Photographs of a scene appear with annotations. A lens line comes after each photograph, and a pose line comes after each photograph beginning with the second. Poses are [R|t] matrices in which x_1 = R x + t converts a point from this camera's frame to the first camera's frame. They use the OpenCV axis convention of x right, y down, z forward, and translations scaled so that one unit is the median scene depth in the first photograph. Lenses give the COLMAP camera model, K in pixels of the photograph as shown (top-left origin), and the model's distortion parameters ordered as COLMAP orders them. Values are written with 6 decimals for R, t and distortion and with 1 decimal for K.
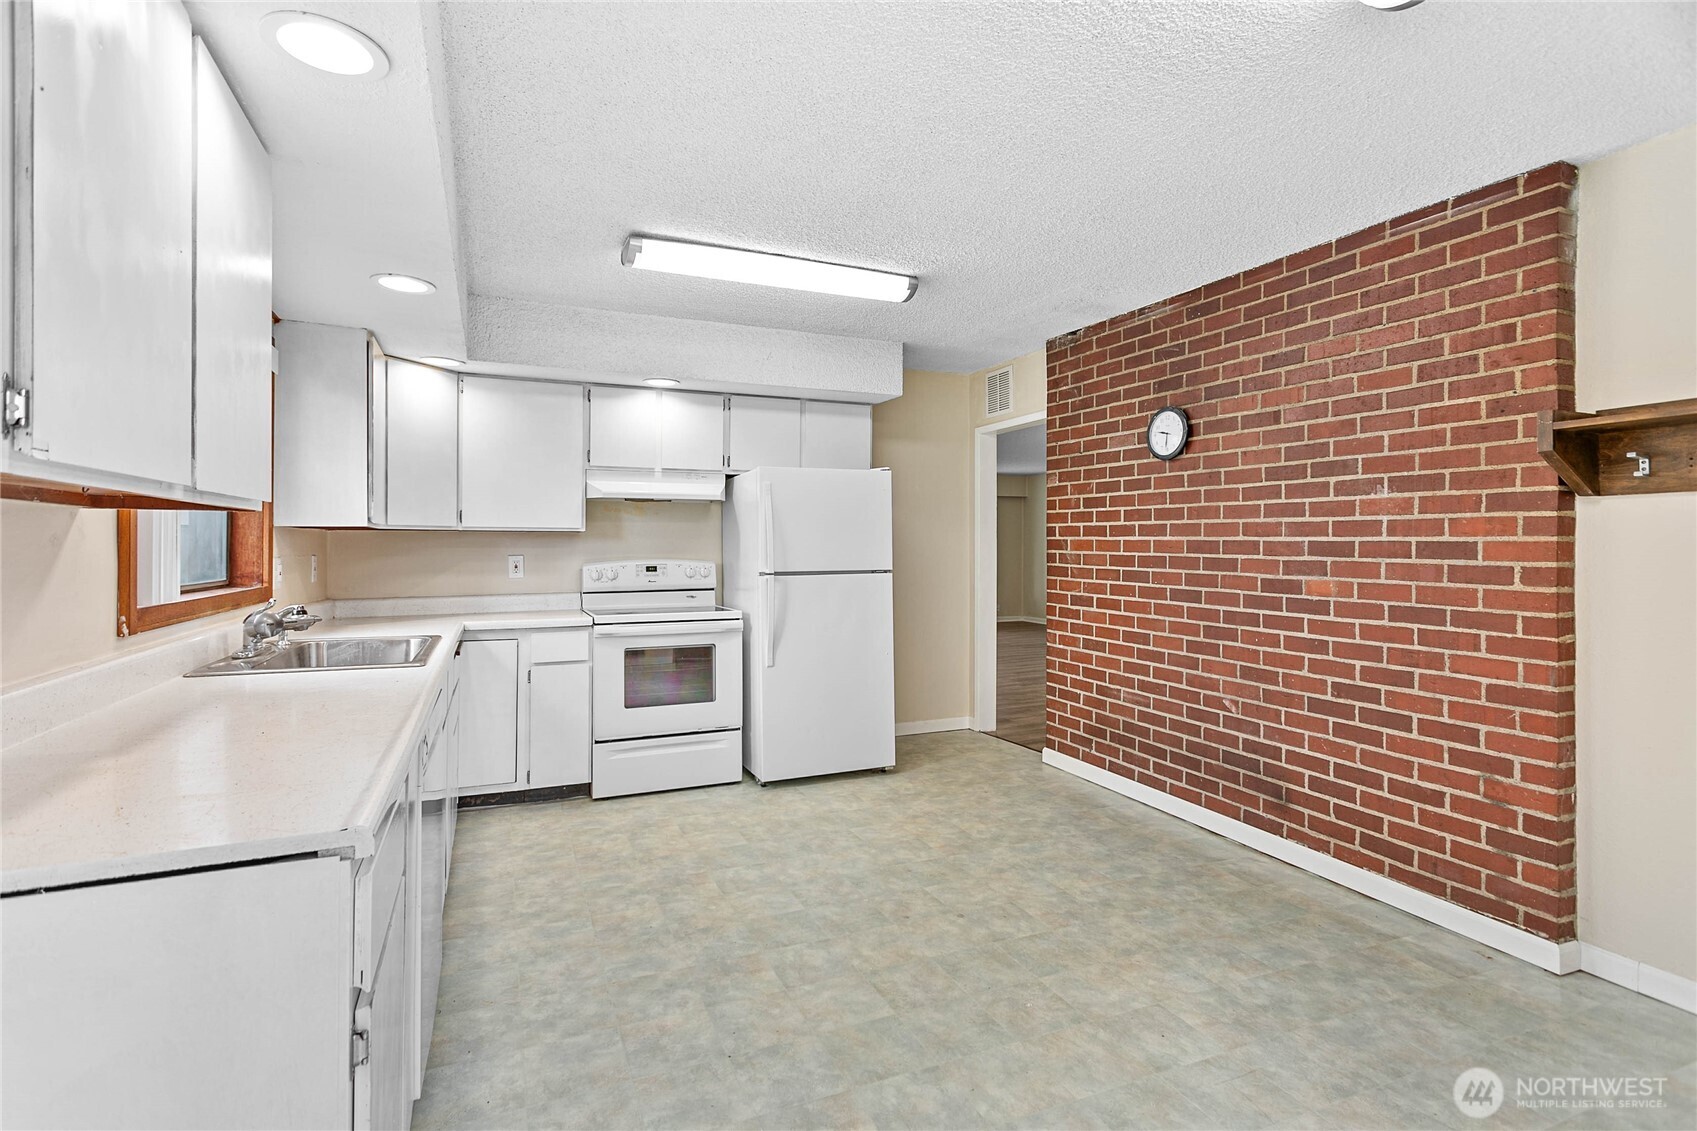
lens RADIAL K [[806.0, 0, 826.2], [0, 806.0, 540.0], [0, 0, 1]] dist [0.001205, 0.001862]
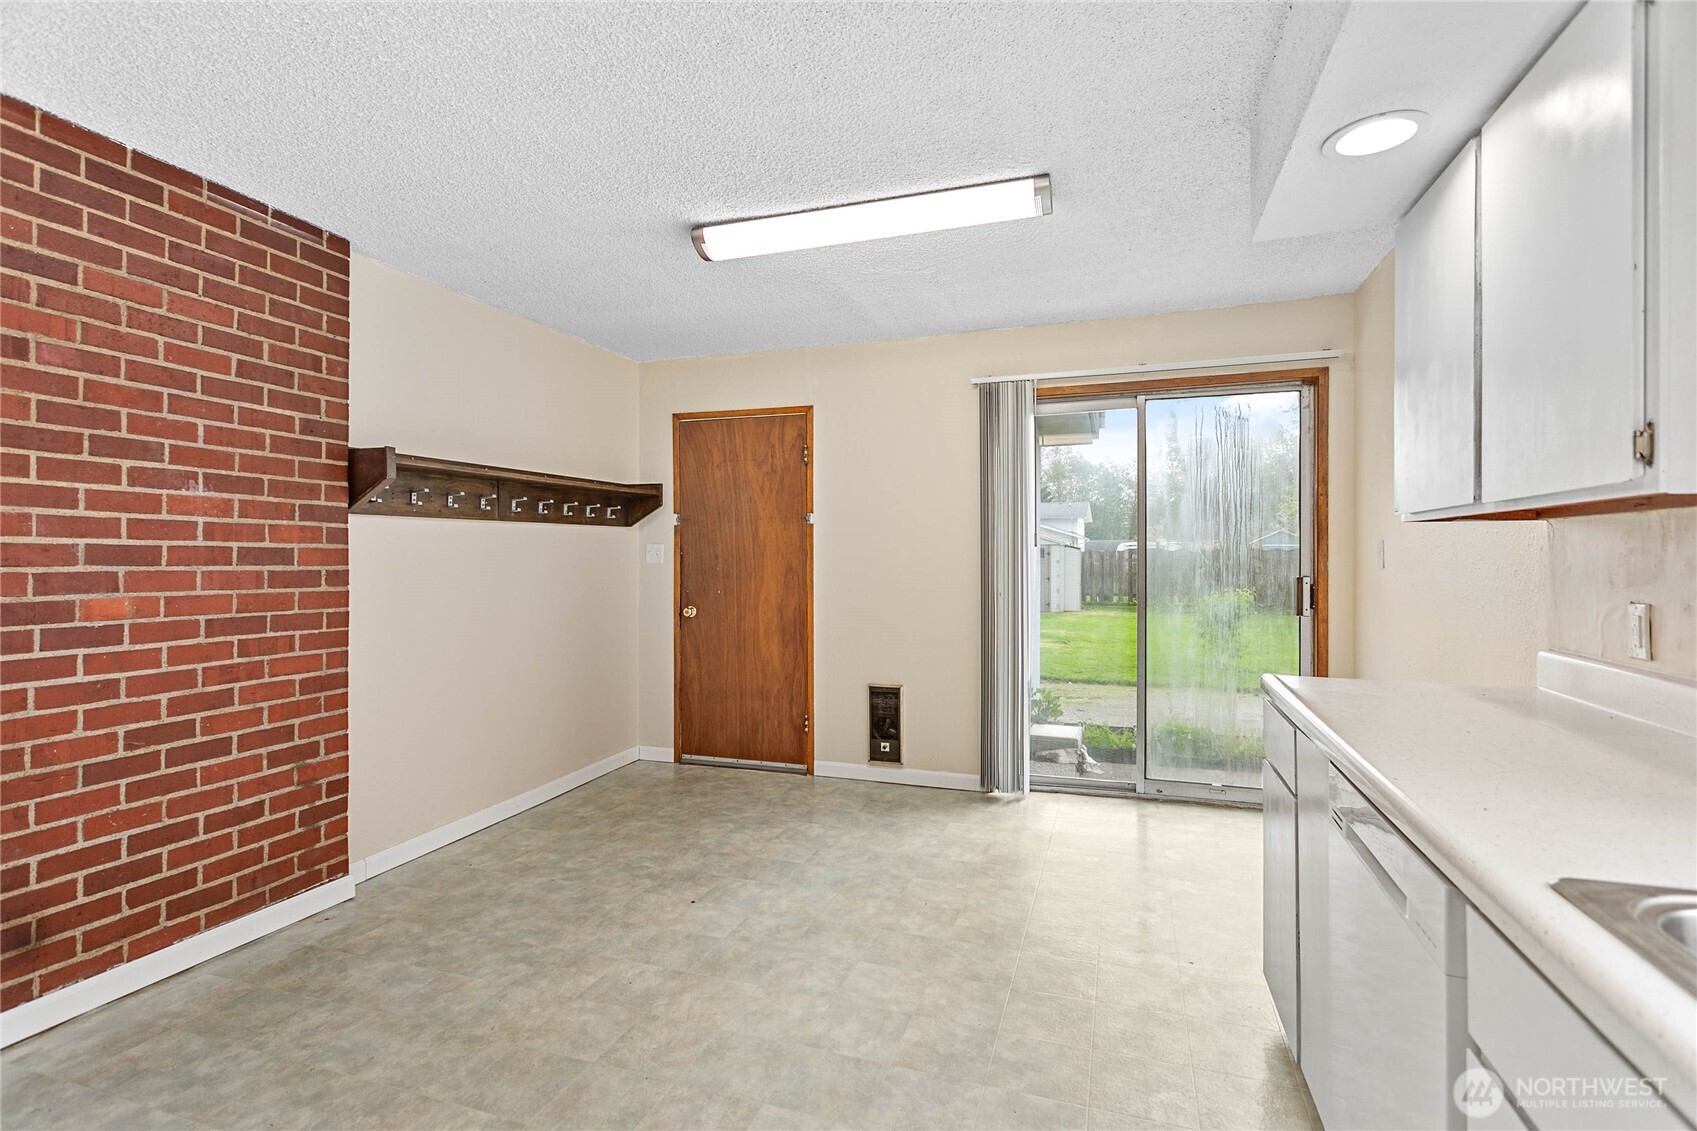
lens RADIAL K [[806.0, 0, 856.0], [0, 806.0, 559.0], [0, 0, 1]] dist [0.001205, 0.001862]
pose [[-0.757971, -0.002137, 0.652285, -0.415064], [-0.004679, 0.999987, -0.002161, 0.014144], [-0.652272, -0.004690, -0.757971, 1.222824]]
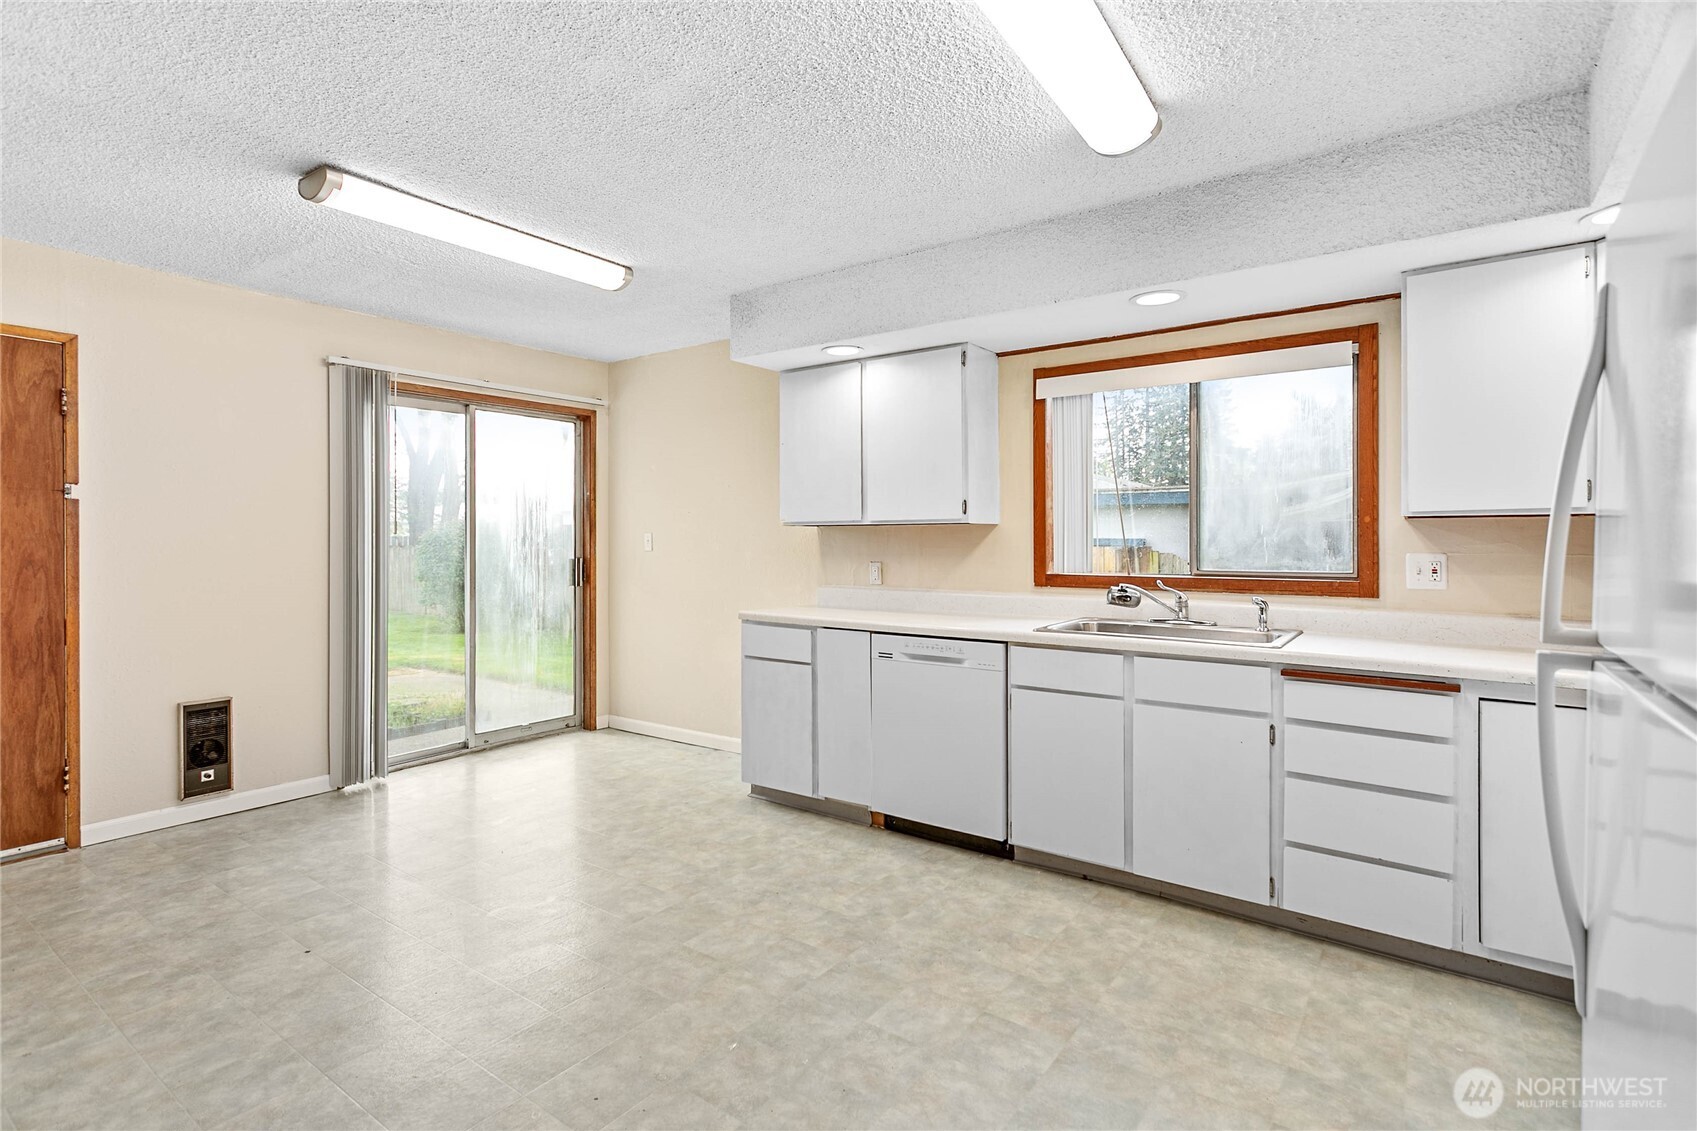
lens RADIAL K [[806.0, 0, 832.3], [0, 806.0, 539.6], [0, 0, 1]] dist [0.001205, 0.001862]
pose [[-0.852332, -0.001366, -0.523000, 0.392524], [0.004705, 0.999936, -0.010279, 0.016247], [0.522981, -0.011222, -0.852271, 1.626638]]
